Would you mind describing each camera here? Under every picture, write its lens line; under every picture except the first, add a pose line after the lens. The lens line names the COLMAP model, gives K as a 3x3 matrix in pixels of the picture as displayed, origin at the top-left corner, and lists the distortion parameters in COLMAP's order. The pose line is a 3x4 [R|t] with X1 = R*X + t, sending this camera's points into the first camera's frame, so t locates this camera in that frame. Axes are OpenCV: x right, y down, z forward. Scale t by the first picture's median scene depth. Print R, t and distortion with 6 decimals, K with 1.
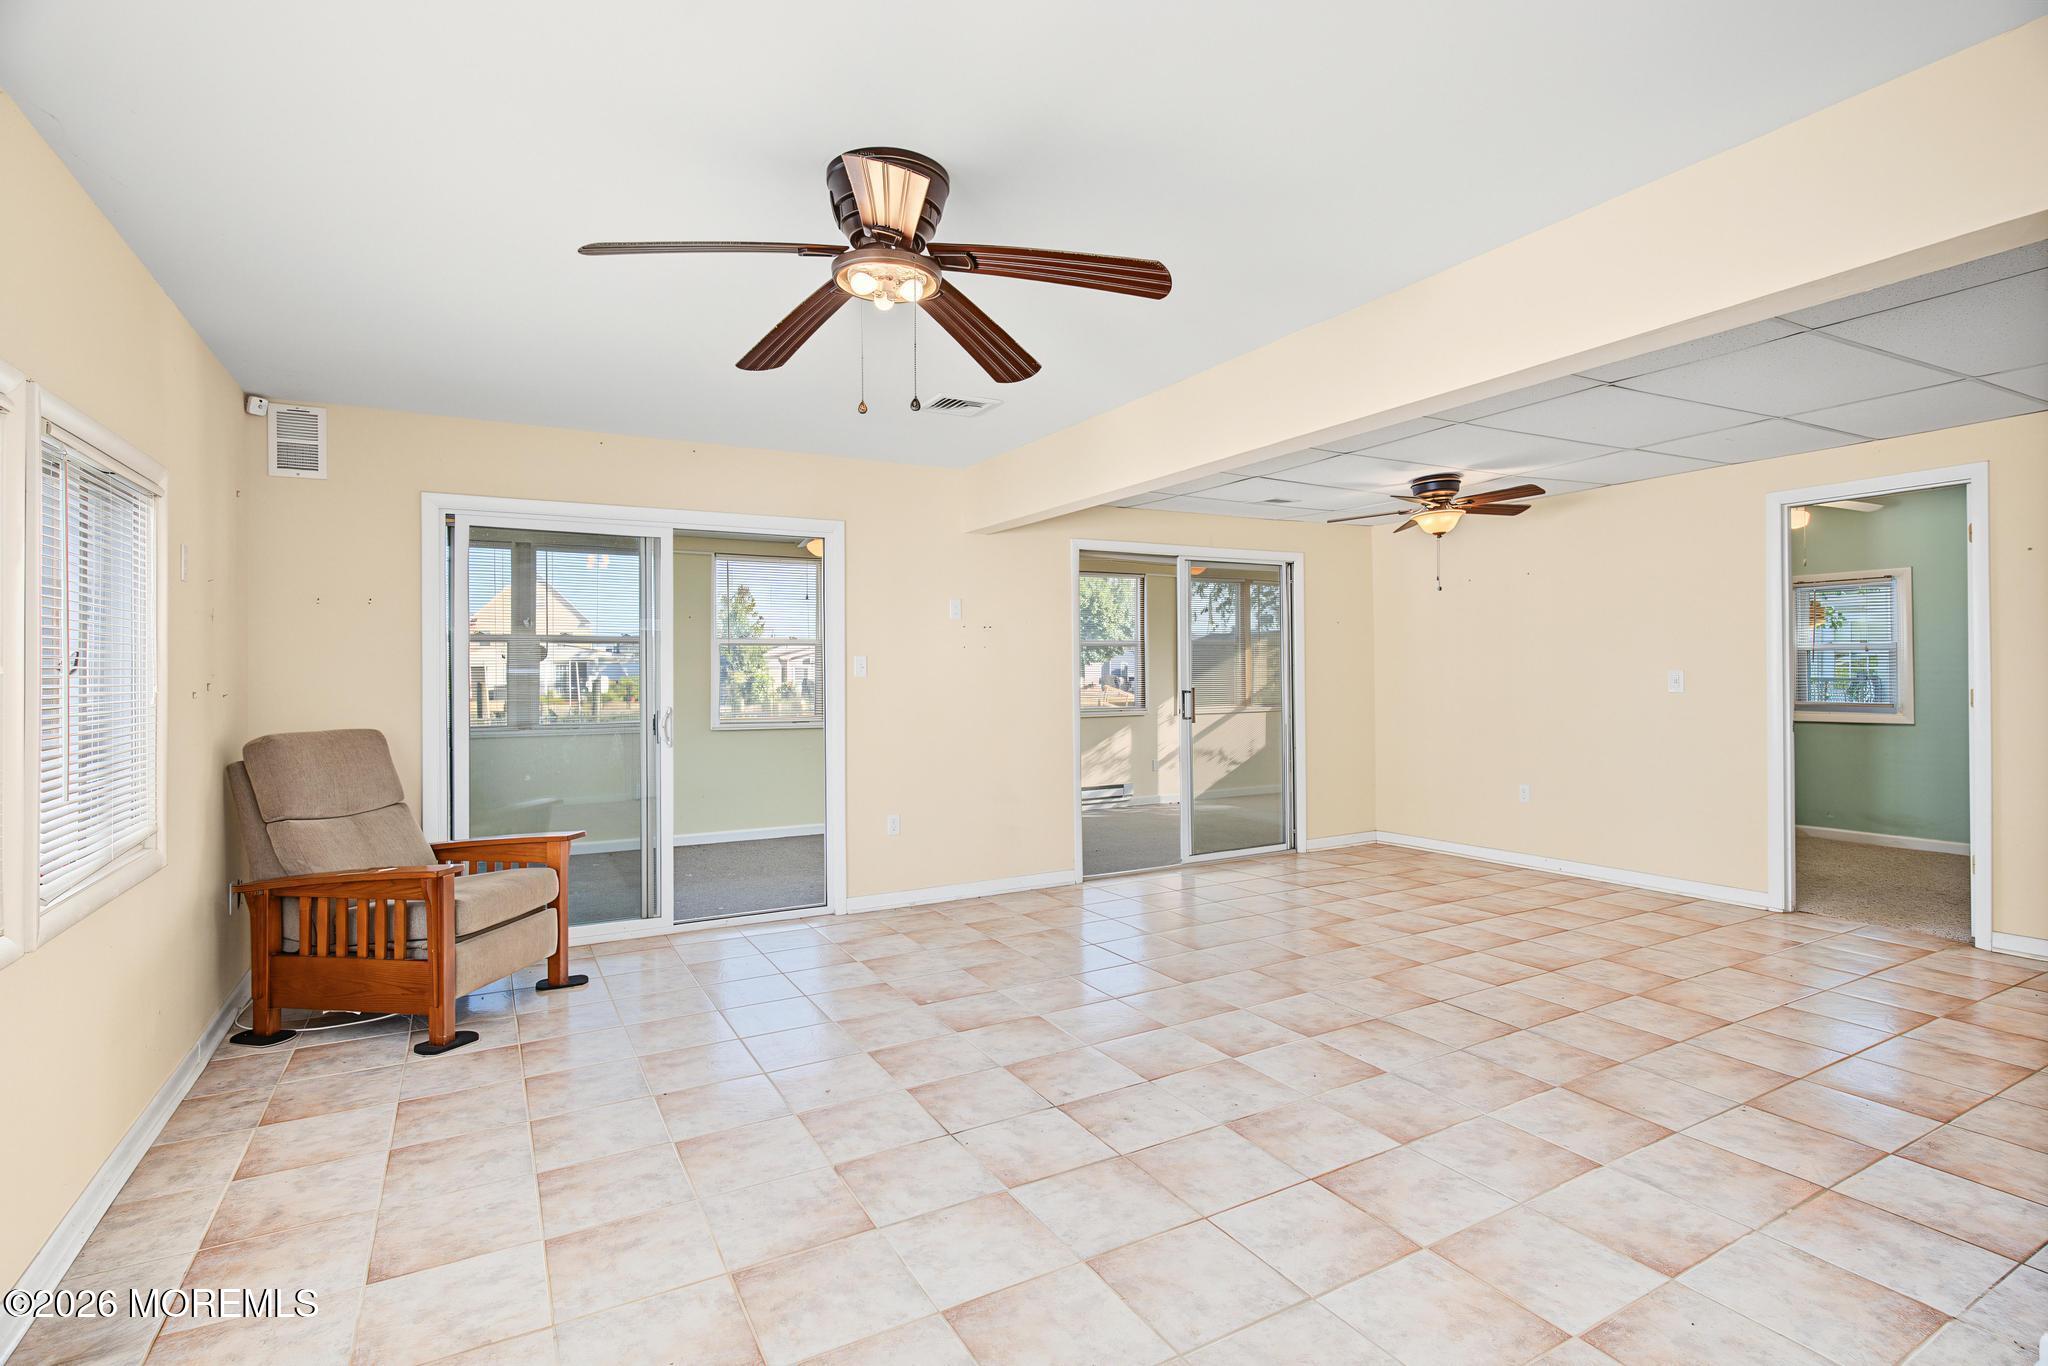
lens RADIAL K [[988.0, 0, 1016.4], [0, 988.0, 666.7], [0, 0, 1]] dist [-0.009036, 0.004843]
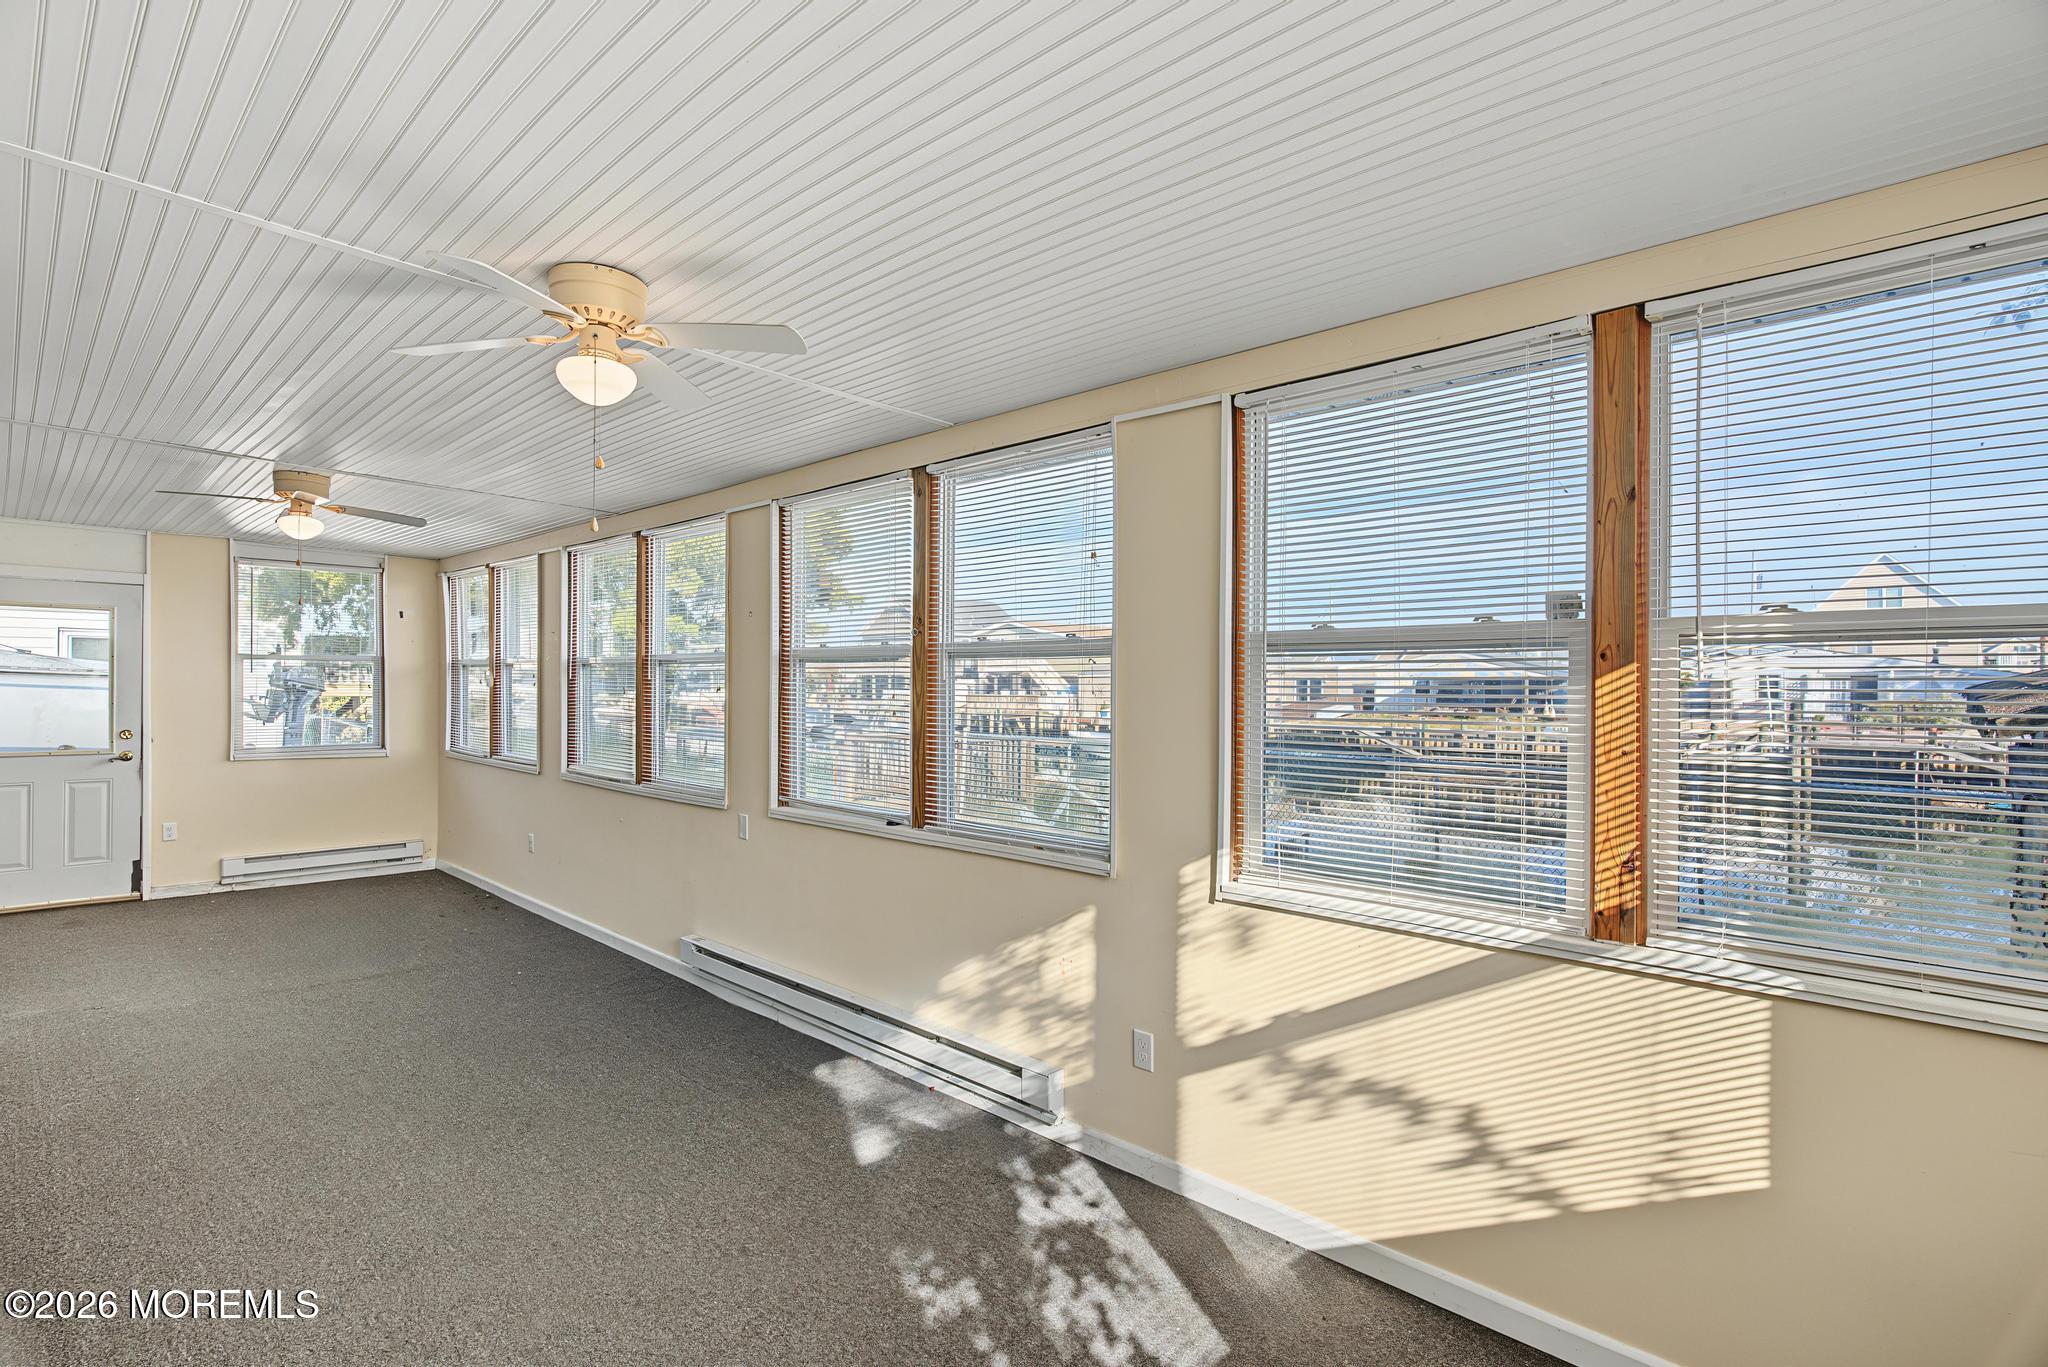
lens RADIAL K [[1002.3, 0, 1027.7], [0, 1002.3, 684.2], [0, 0, 1]] dist [-0.001767, 0.003775]
pose [[0.302107, 0.010617, -0.953215, 1.055917], [-0.001096, 0.999941, 0.010790, -0.047942], [0.953273, -0.002215, 0.302101, 2.190115]]
